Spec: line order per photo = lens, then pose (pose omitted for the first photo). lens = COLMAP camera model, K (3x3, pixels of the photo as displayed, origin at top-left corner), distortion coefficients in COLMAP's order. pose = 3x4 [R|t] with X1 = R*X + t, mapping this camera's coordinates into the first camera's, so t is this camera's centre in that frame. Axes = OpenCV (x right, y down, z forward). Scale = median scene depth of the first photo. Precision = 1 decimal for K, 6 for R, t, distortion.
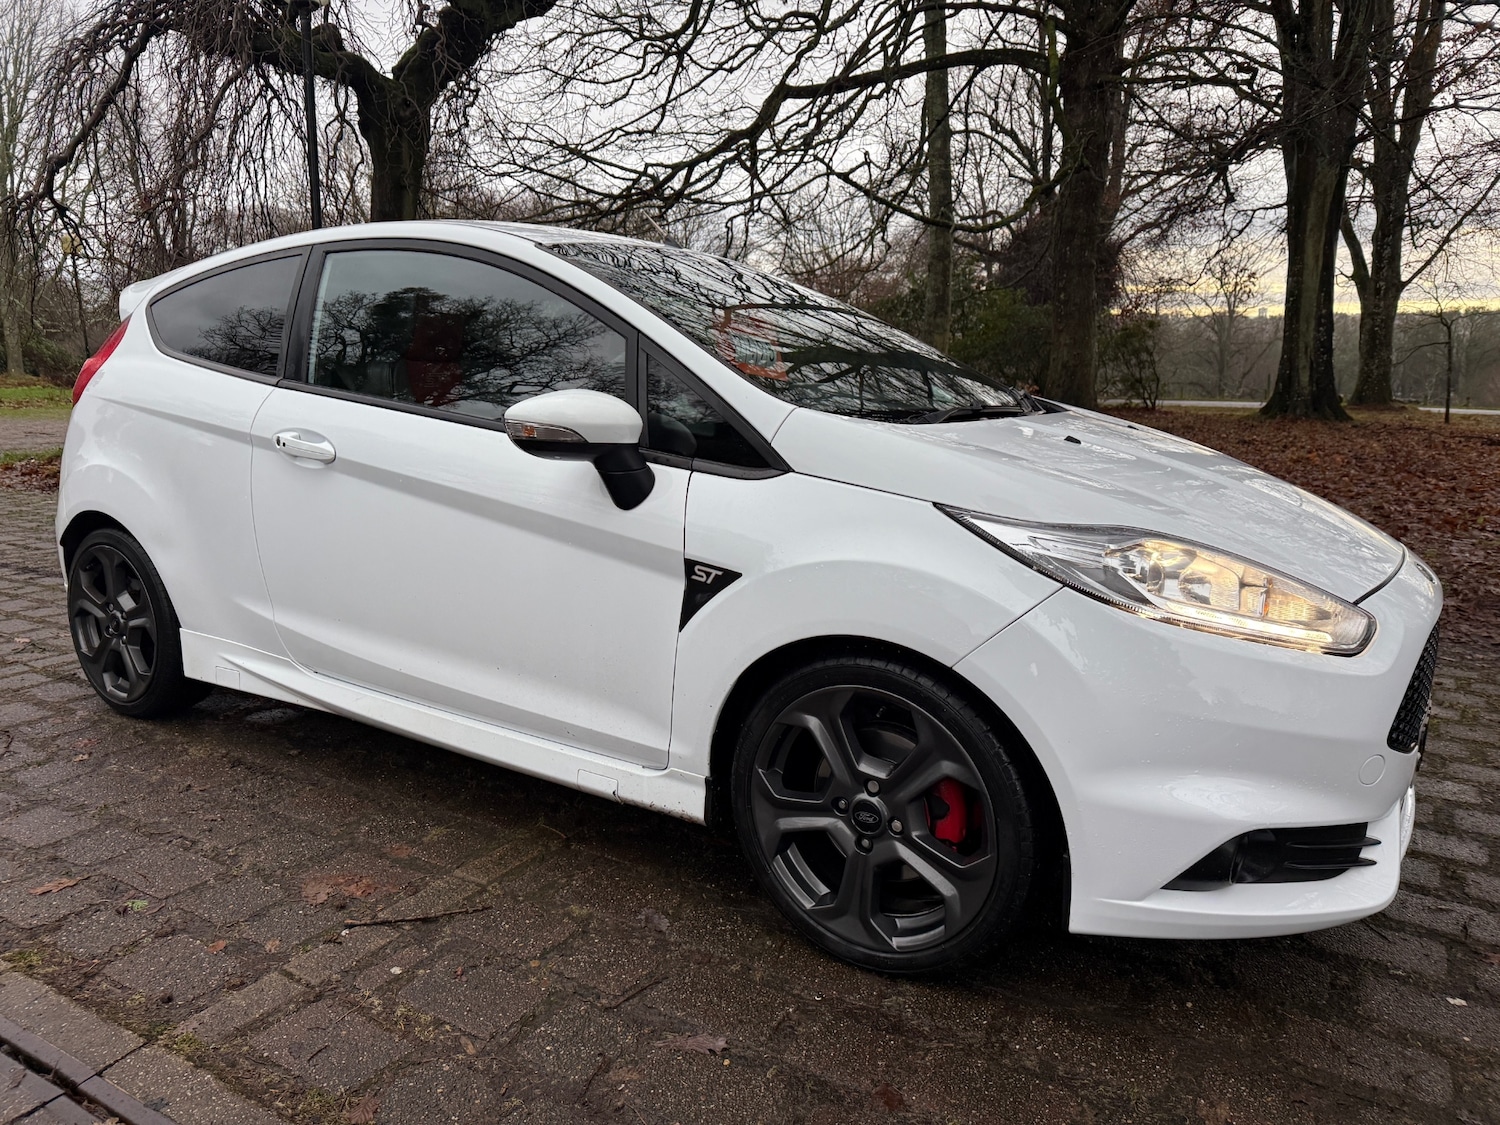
lens RADIAL K [[1069.7, 0, 750.1], [0, 1069.7, 548.4], [0, 0, 1]] dist [0.018524, -0.026018]
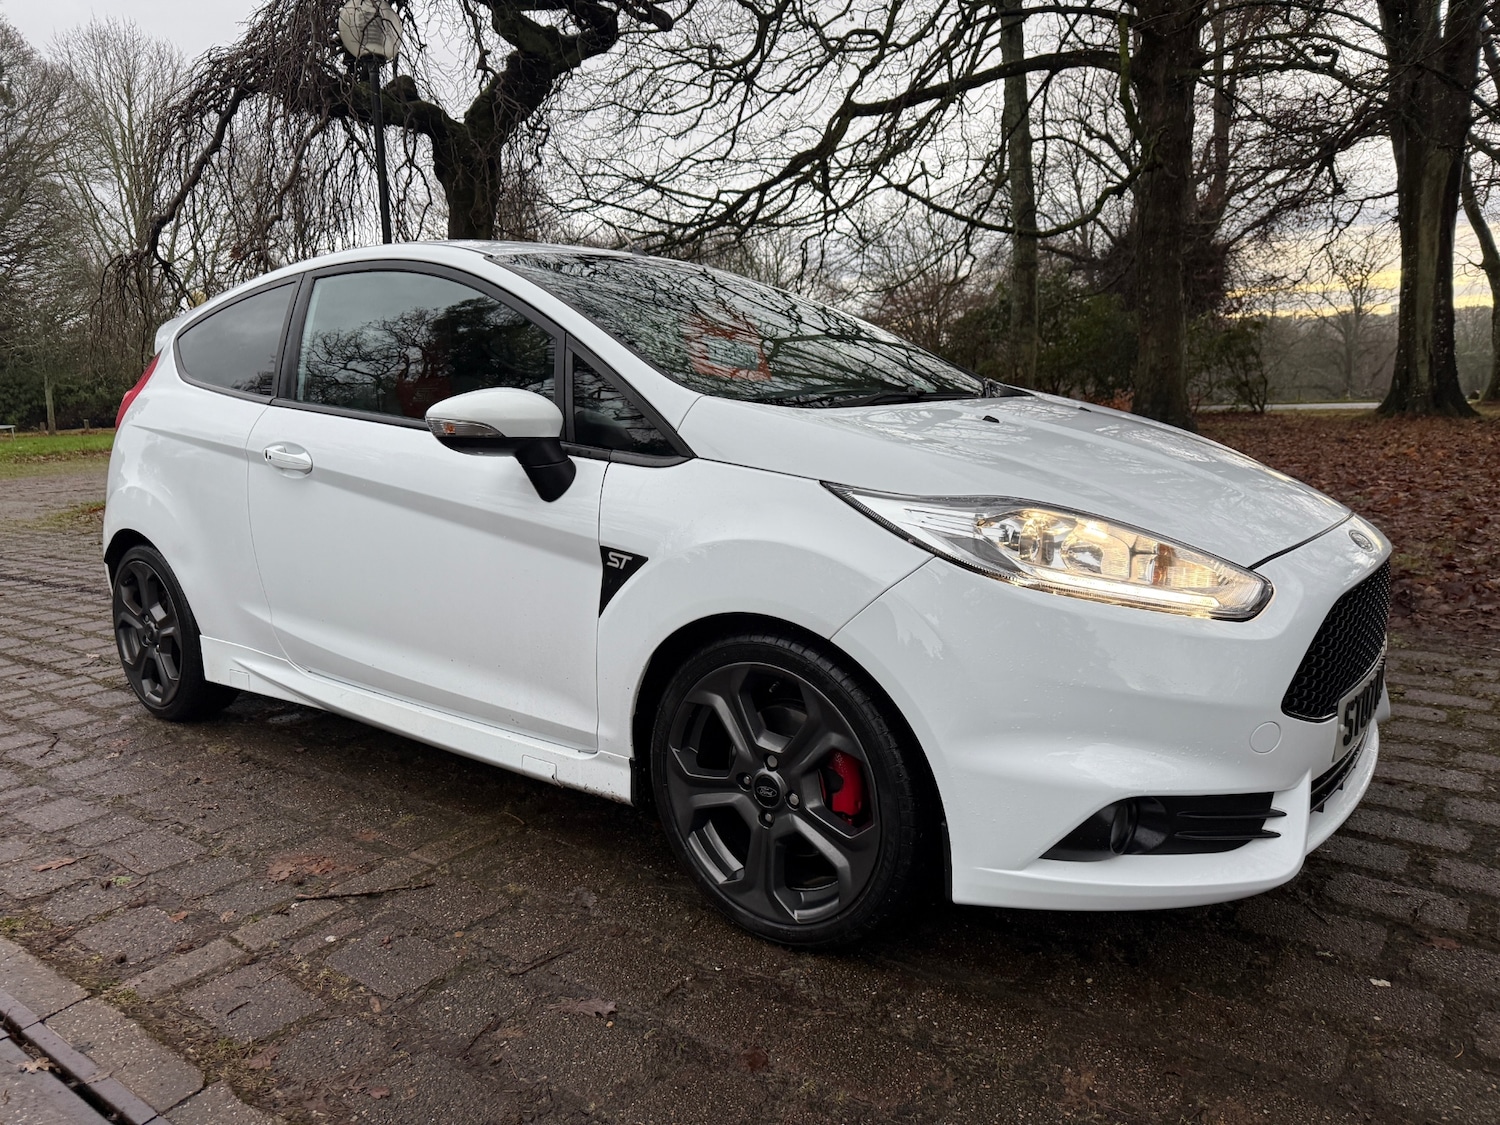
lens RADIAL K [[1069.7, 0, 741.7], [0, 1069.7, 558.4], [0, 0, 1]] dist [0.018524, -0.026018]
pose [[0.993840, -0.026153, -0.107695, 0.160253], [0.024630, 0.999577, -0.015450, 0.035189], [0.108053, 0.012702, 0.994064, -0.013057]]
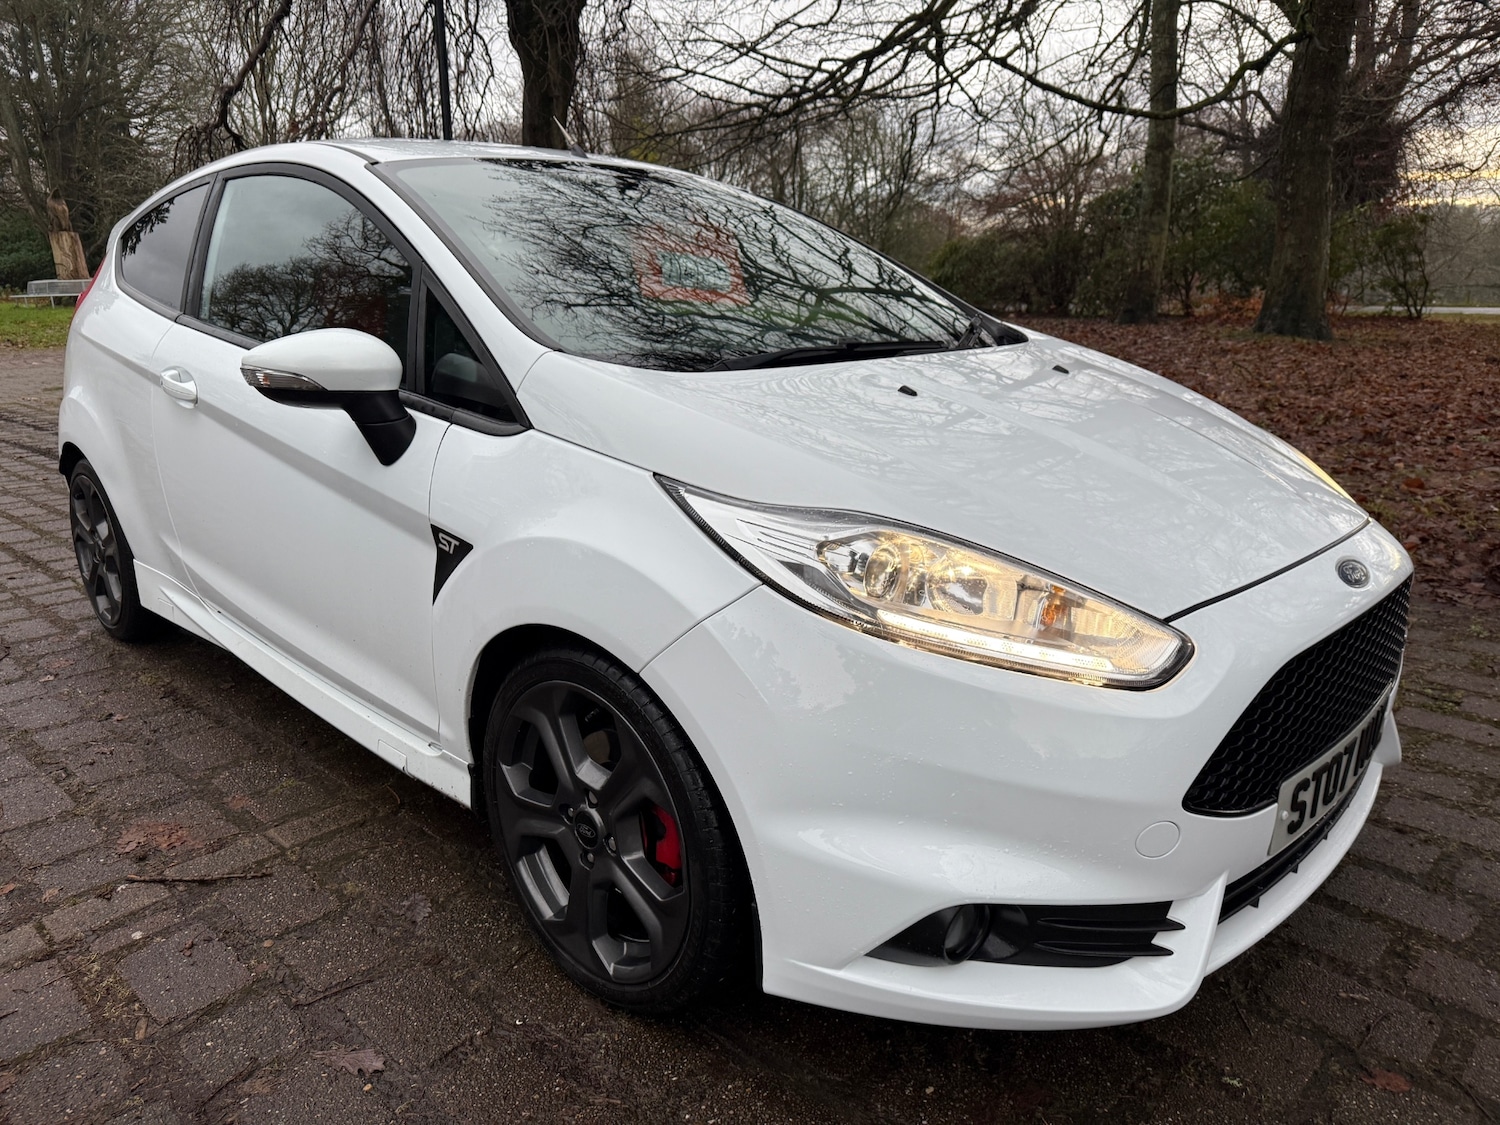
lens RADIAL K [[1069.7, 0, 739.6], [0, 1069.7, 567.6], [0, 0, 1]] dist [0.018524, -0.026018]
pose [[0.976697, 0.041308, -0.210612, 0.325330], [-0.020559, 0.994798, 0.099770, -0.041610], [0.213638, -0.093115, 0.972465, 0.155740]]
